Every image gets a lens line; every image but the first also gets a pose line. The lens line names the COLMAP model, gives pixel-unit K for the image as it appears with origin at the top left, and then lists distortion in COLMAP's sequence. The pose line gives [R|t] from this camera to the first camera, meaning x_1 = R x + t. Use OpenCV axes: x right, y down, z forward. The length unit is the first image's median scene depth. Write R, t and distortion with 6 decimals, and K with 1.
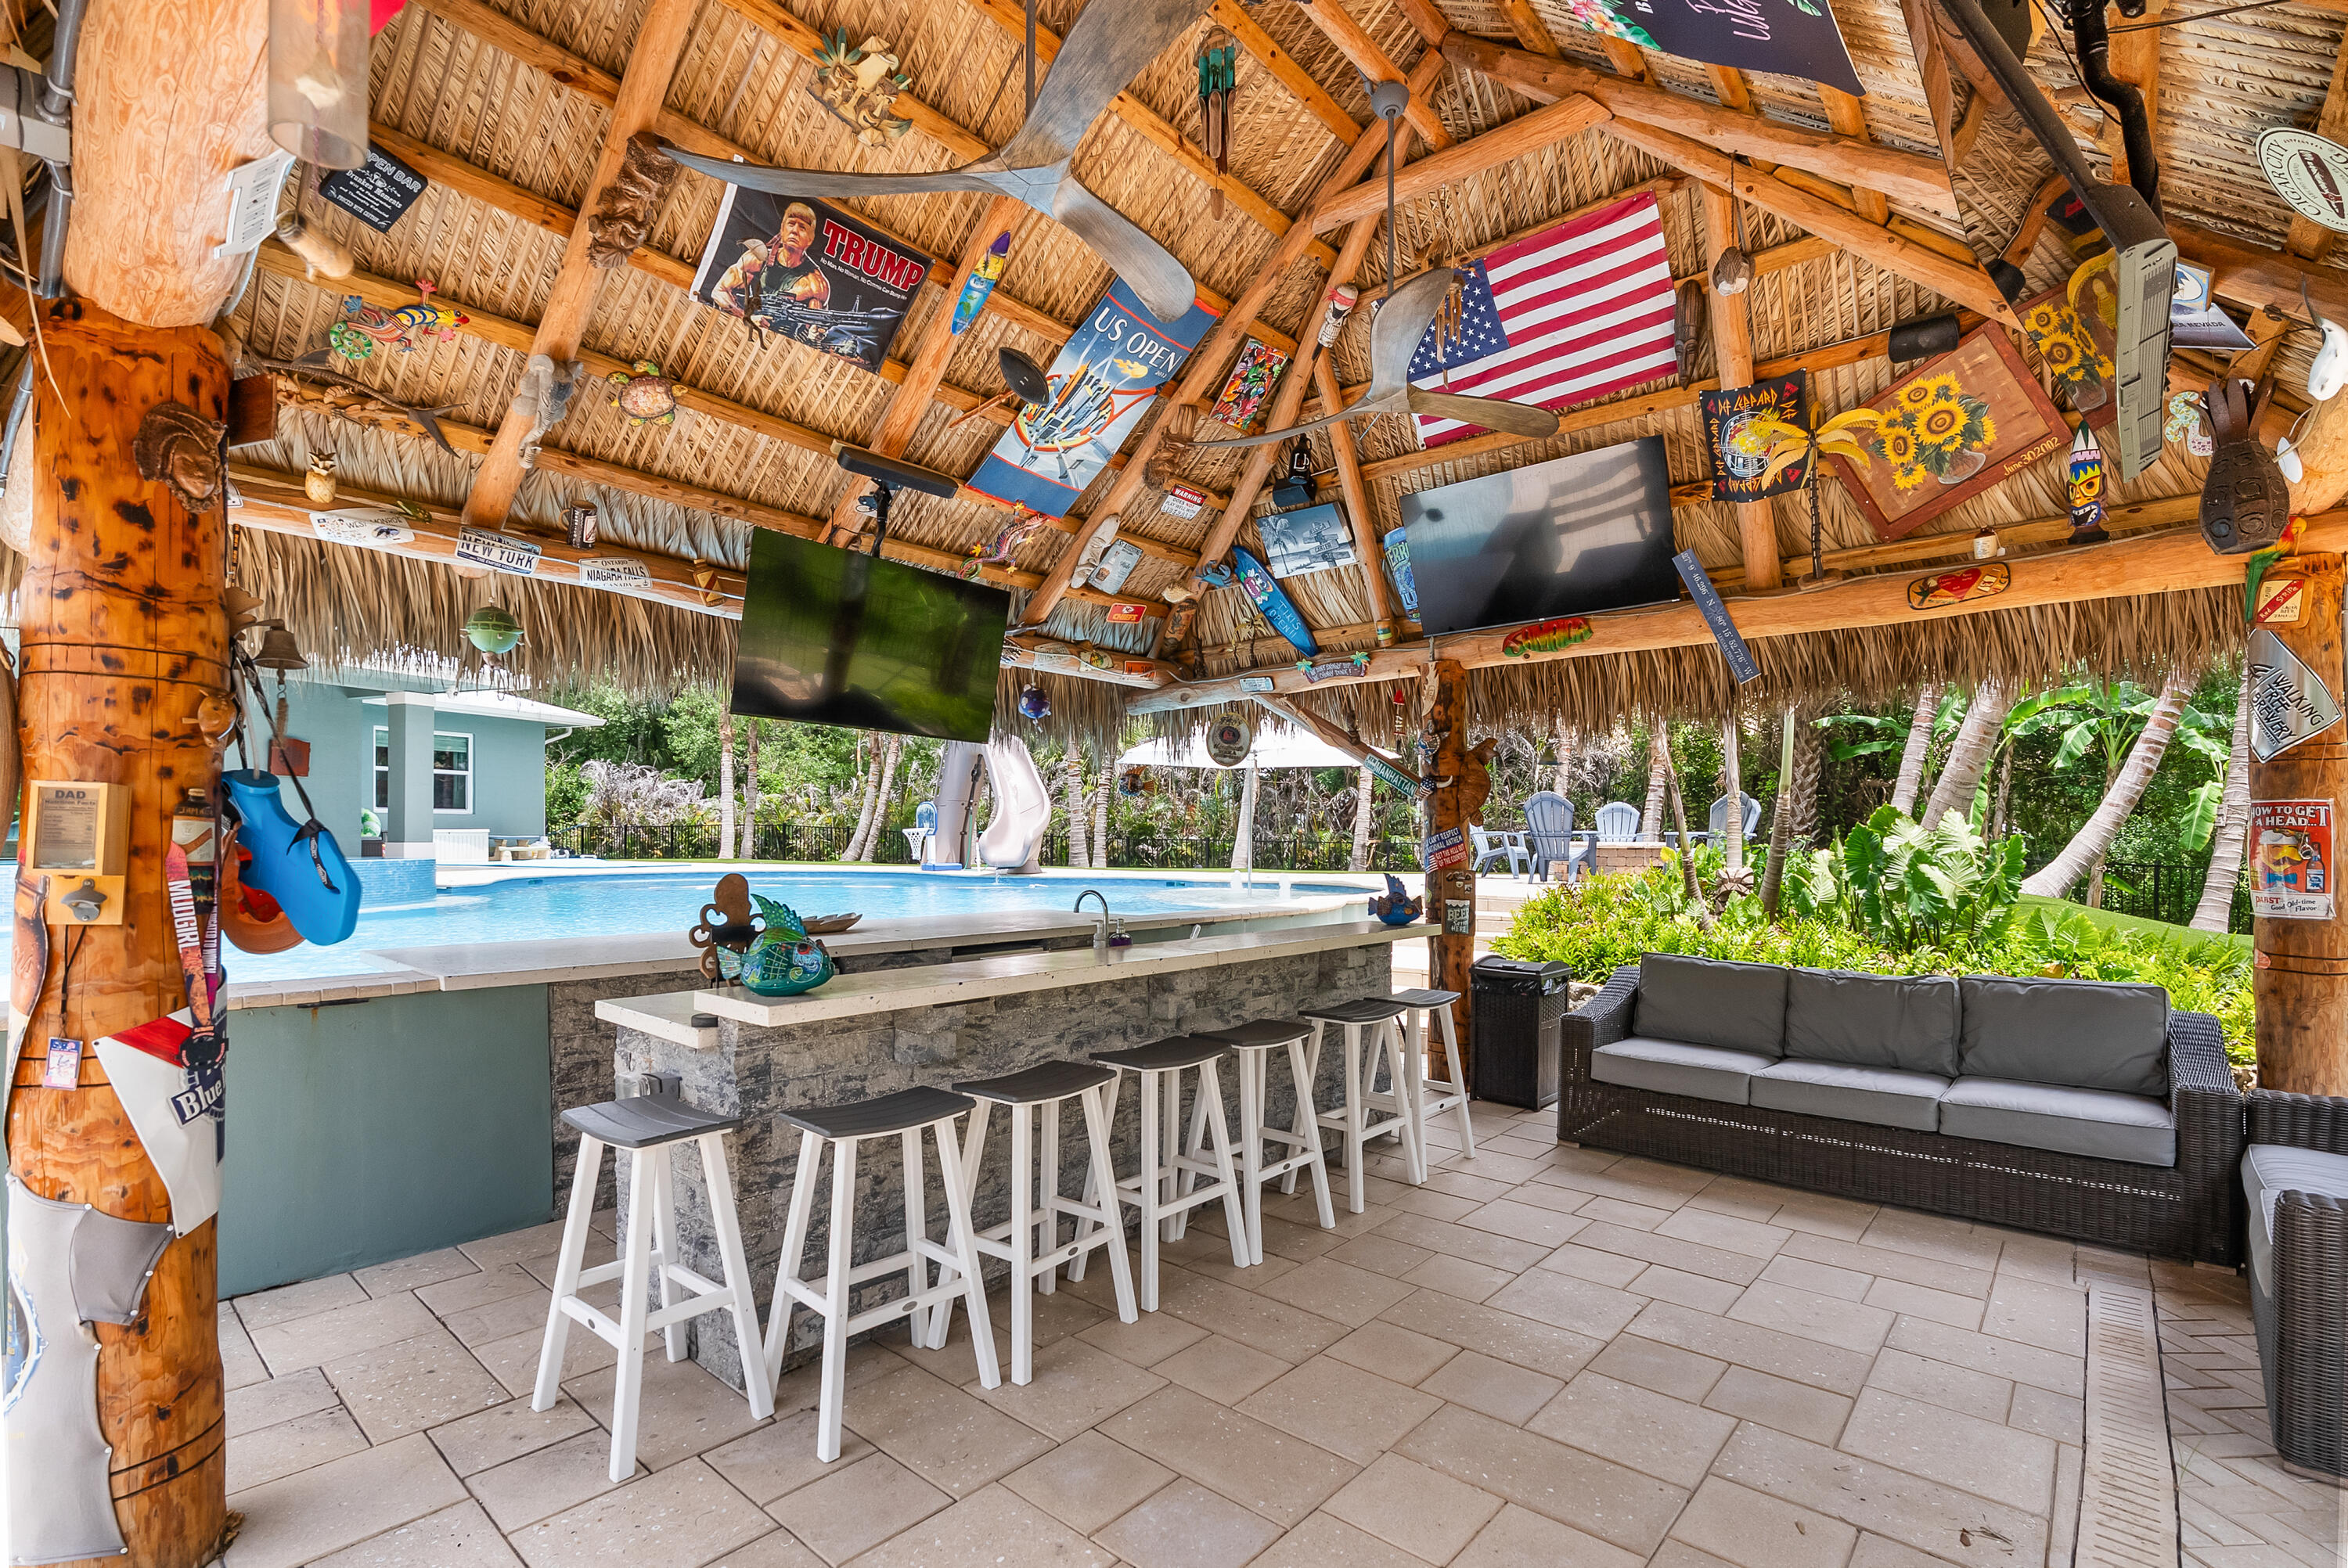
lens RADIAL K [[1065.3, 0, 1175.5], [0, 1065.3, 830.0], [0, 0, 1]] dist [-0.003902, 0.001069]
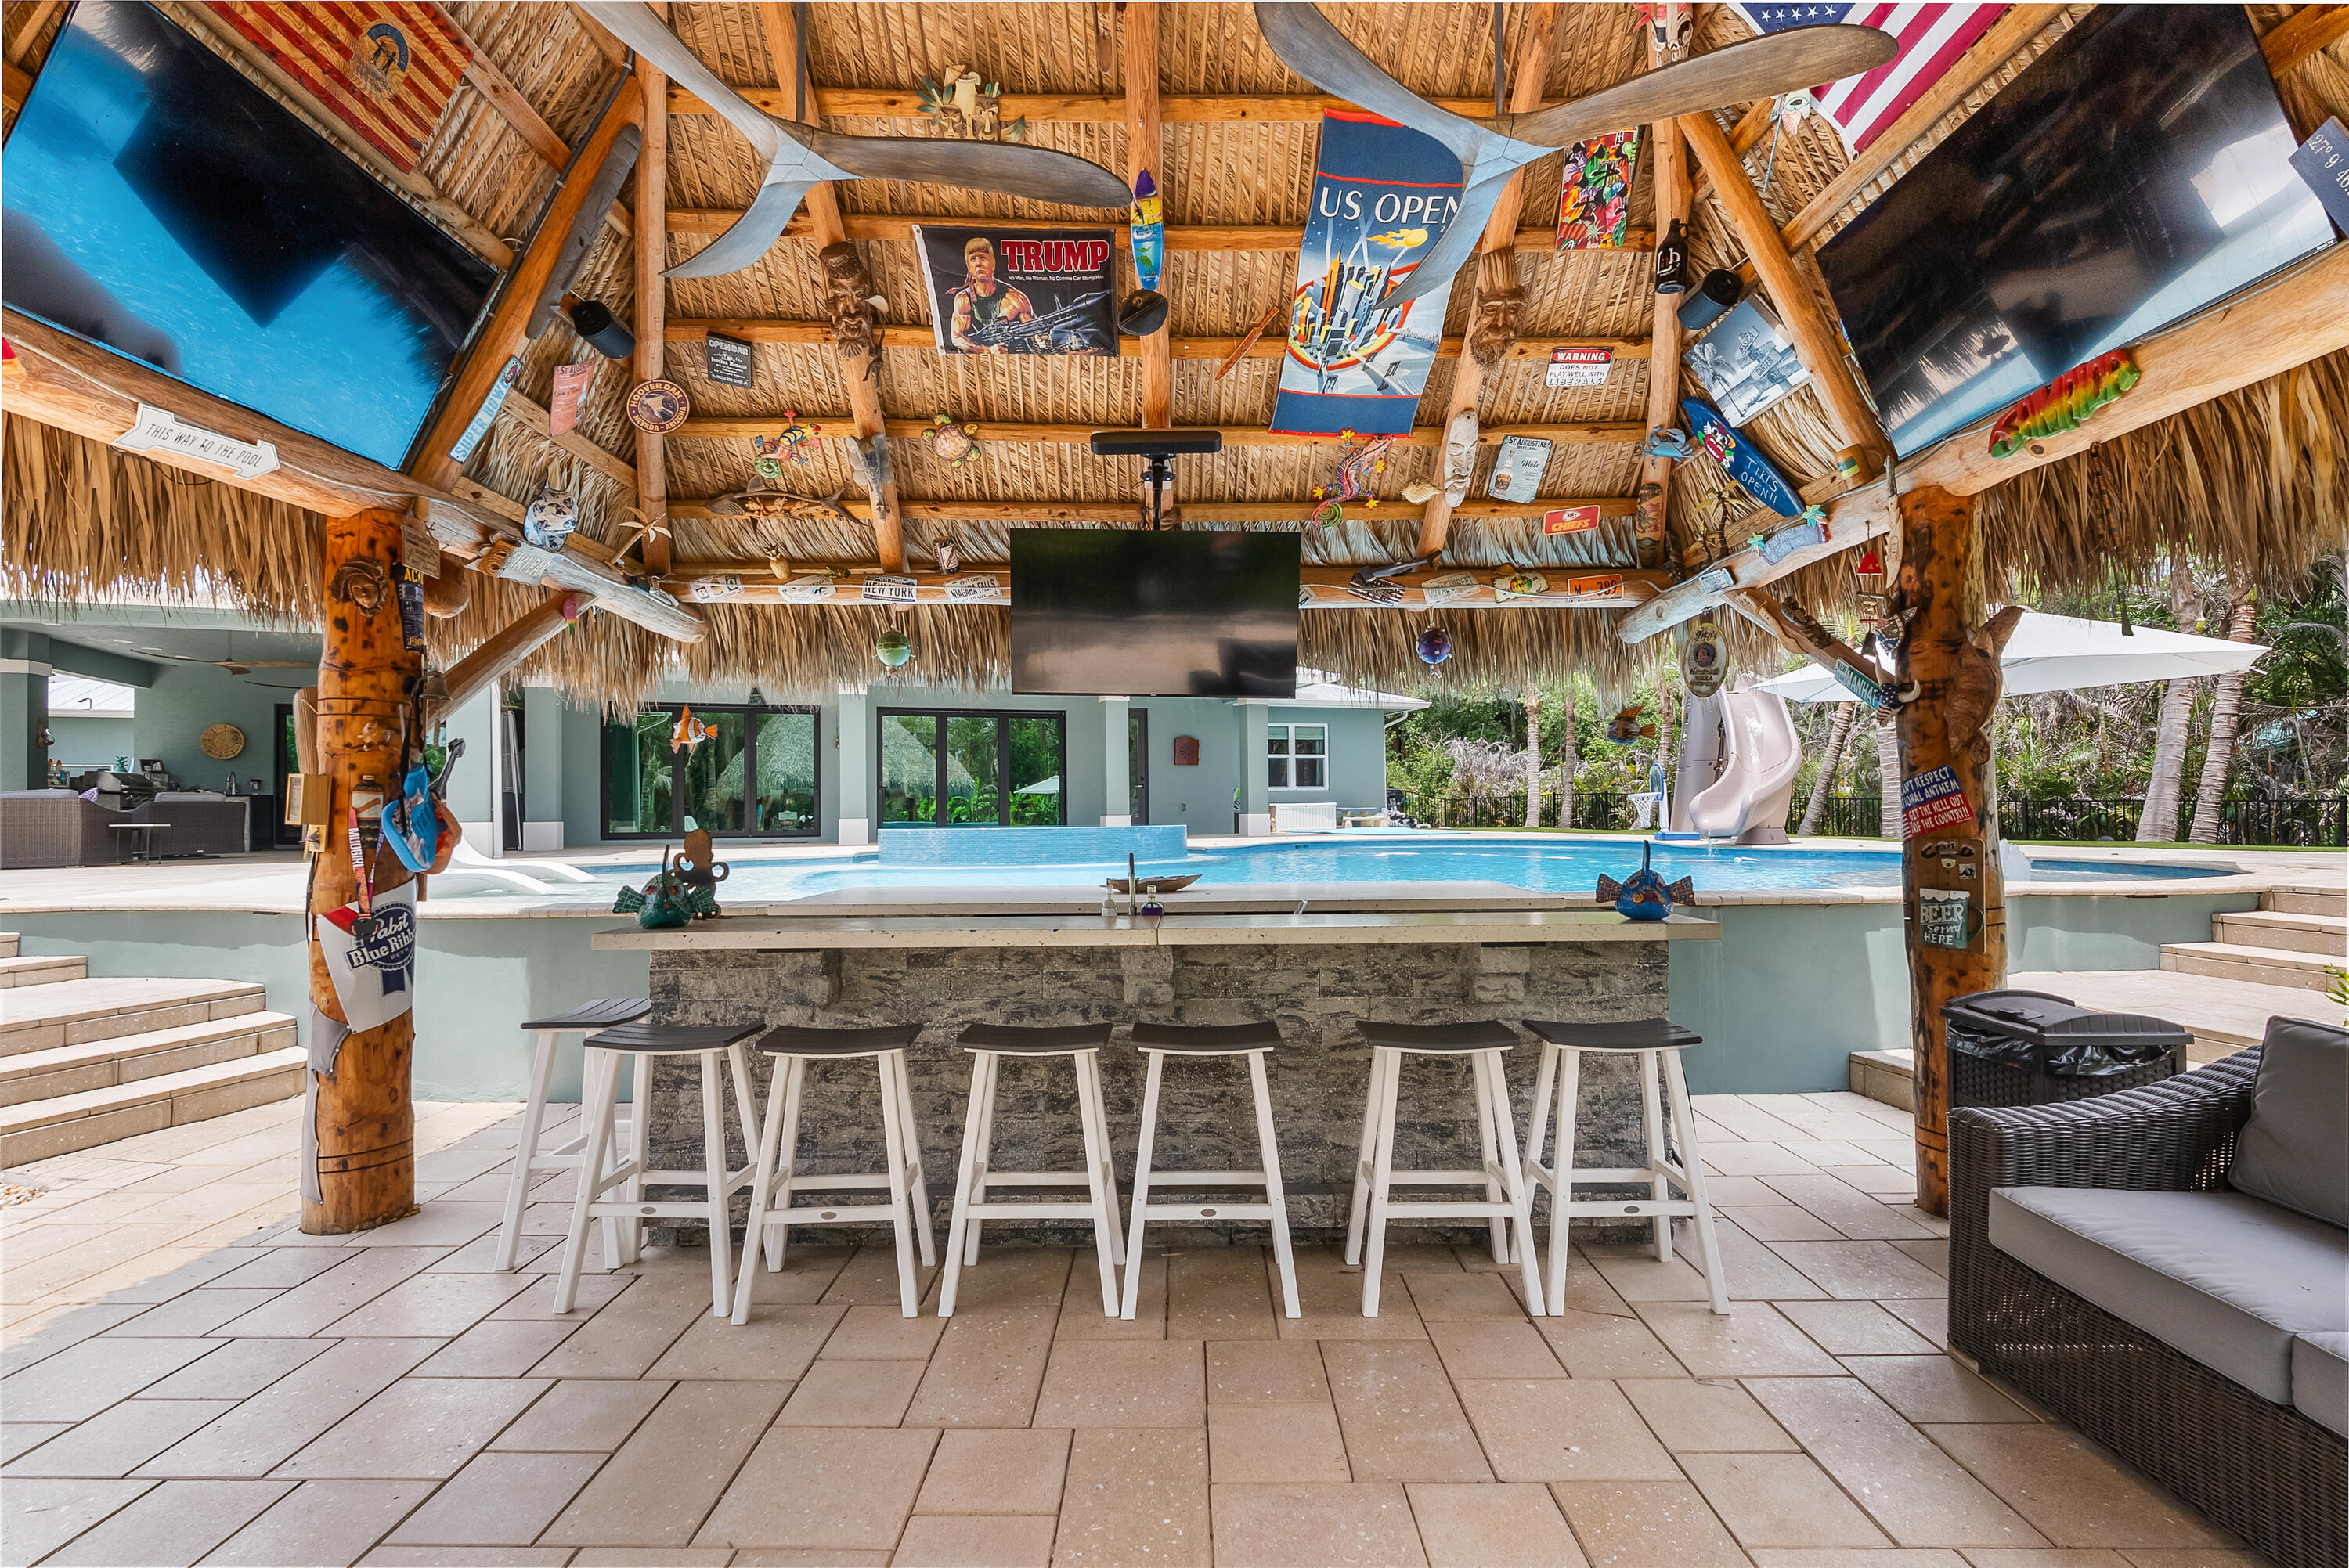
lens RADIAL K [[1056.8, 0, 1174.5], [0, 1056.8, 784.0], [0, 0, 1]] dist [-0.004042, 0.000244]
pose [[0.658442, -0.029709, -0.752045, 0.569024], [0.017414, 0.999554, -0.024241, 0.018209], [0.752430, 0.002865, 0.658666, 0.395168]]
